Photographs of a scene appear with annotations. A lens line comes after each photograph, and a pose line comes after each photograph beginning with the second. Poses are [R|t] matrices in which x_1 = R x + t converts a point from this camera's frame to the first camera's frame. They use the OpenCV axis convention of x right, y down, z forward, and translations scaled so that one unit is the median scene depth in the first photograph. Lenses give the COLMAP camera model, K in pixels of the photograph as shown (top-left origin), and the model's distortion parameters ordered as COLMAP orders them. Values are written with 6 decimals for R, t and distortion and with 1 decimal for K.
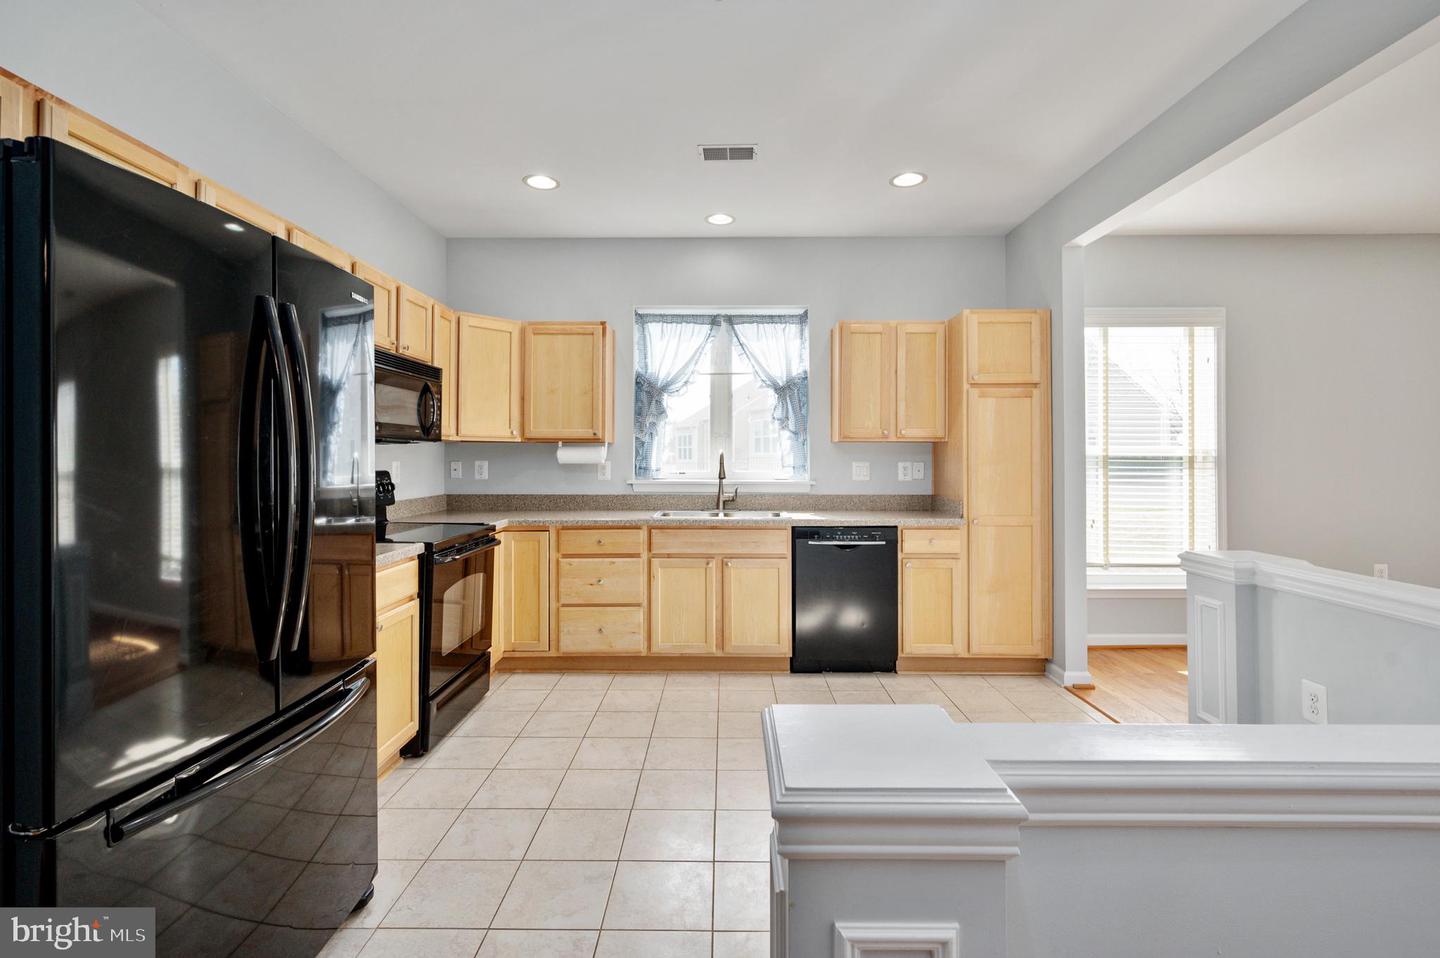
lens RADIAL K [[675.1, 0, 719.1], [0, 675.1, 453.6], [0, 0, 1]] dist [-0.005166, 0.000224]
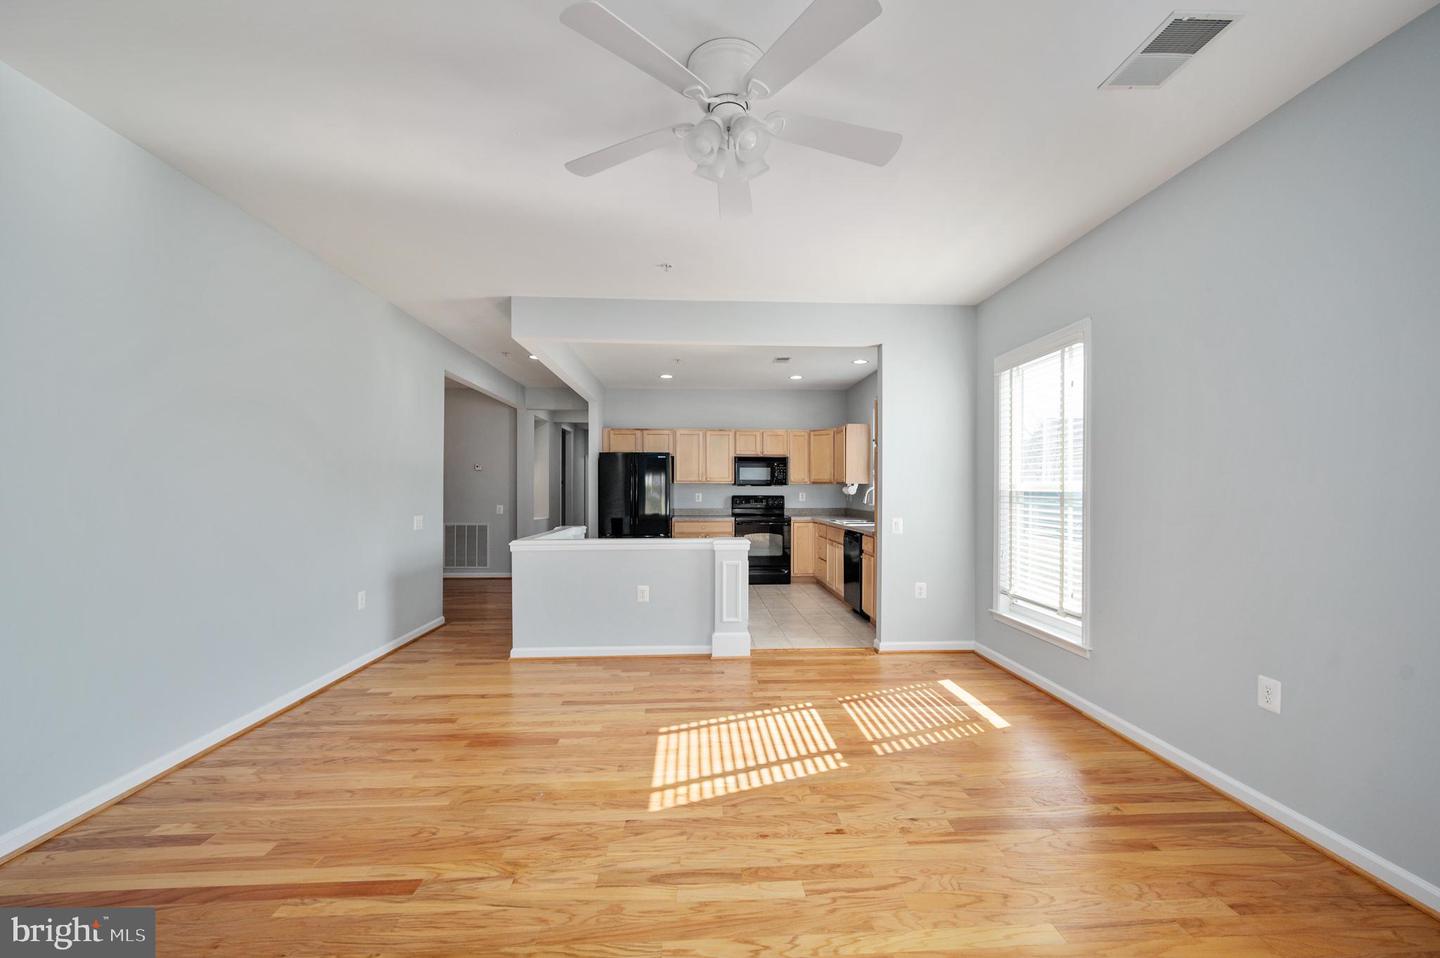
lens RADIAL K [[576.3, 0, 726.0], [0, 576.3, 482.7], [0, 0, 1]] dist [-0.002222, 0.000160]
pose [[0.066862, -0.011038, -0.997701, 1.457957], [0.003160, 0.999936, -0.010851, -0.001873], [0.997757, -0.002428, 0.066893, 0.497465]]
